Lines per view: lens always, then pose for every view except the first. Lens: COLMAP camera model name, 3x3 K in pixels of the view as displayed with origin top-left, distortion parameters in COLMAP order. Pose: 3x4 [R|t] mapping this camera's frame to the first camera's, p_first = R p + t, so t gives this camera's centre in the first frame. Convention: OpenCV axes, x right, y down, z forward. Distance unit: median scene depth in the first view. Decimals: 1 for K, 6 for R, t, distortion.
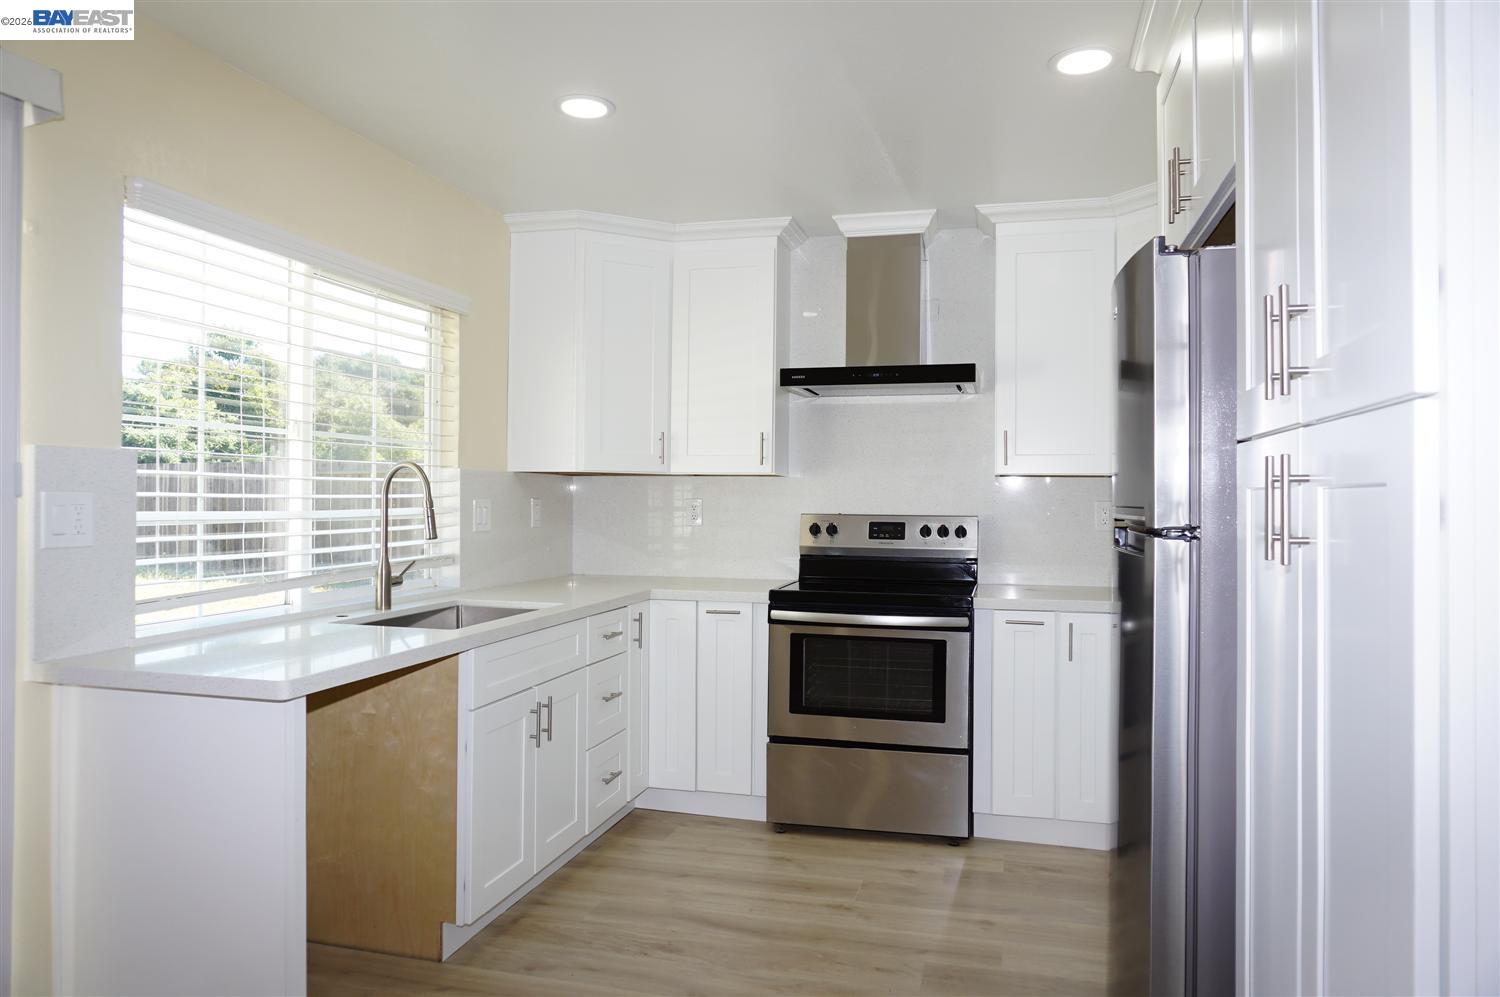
lens RADIAL K [[993.2, 0, 749.4], [0, 993.2, 500.0], [0, 0, 1]] dist [-0.037217, 0.025080]
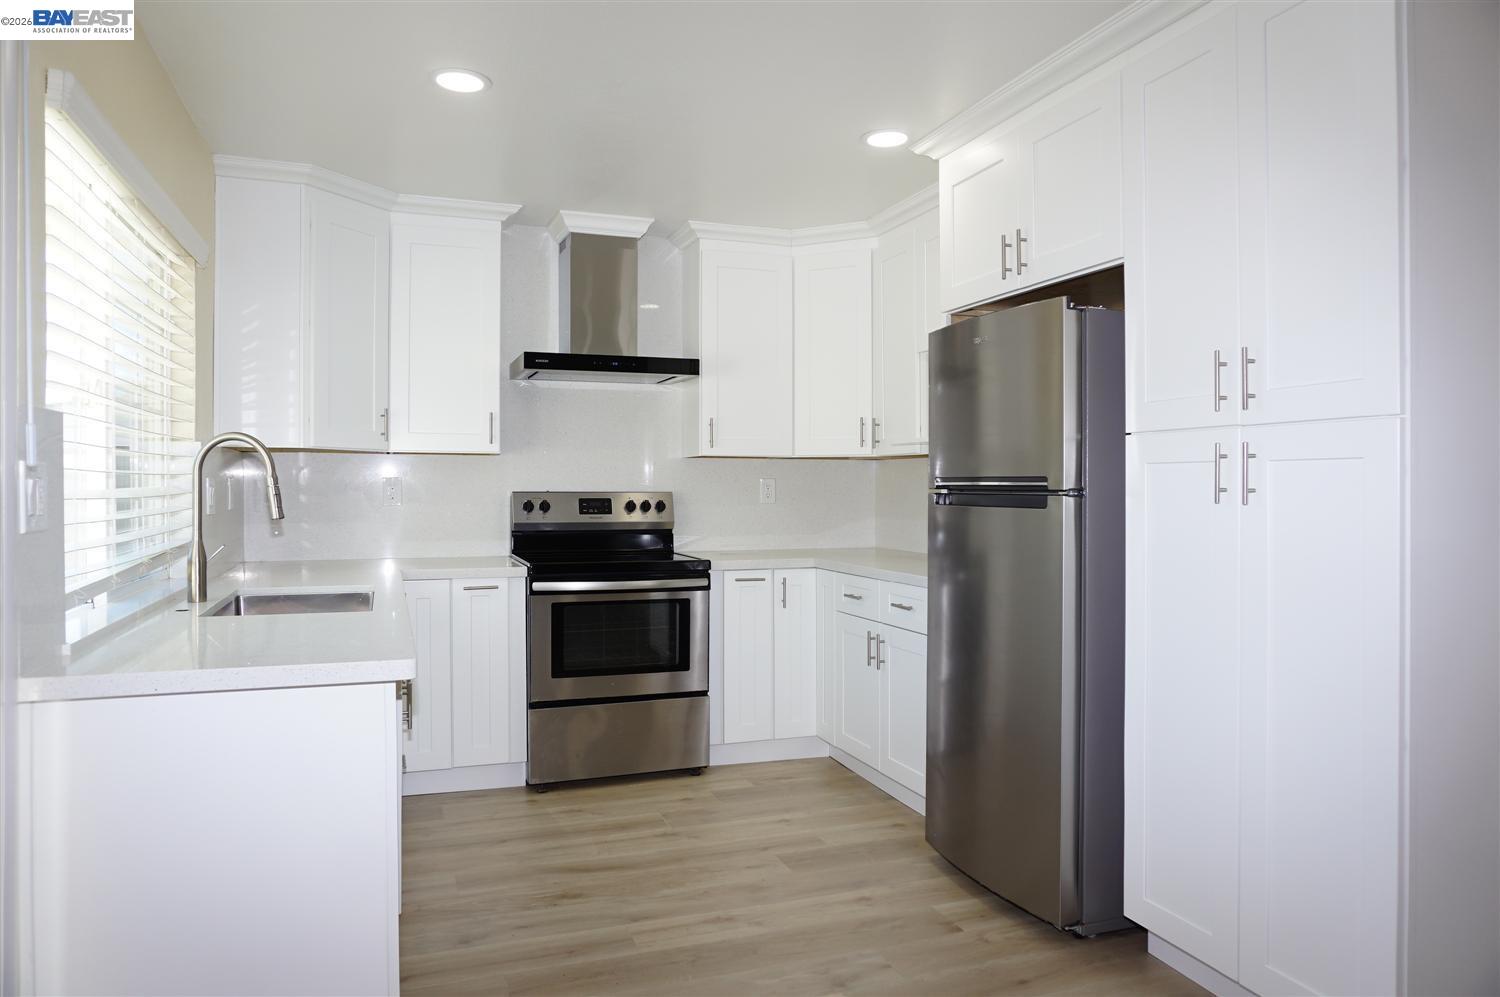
lens RADIAL K [[993.2, 0, 730.0], [0, 993.2, 500.6], [0, 0, 1]] dist [-0.037217, 0.025080]
pose [[0.830895, -0.013590, 0.556263, -0.382237], [0.004139, 0.999825, 0.018244, 0.005946], [-0.556413, -0.012857, 0.830806, 0.014626]]
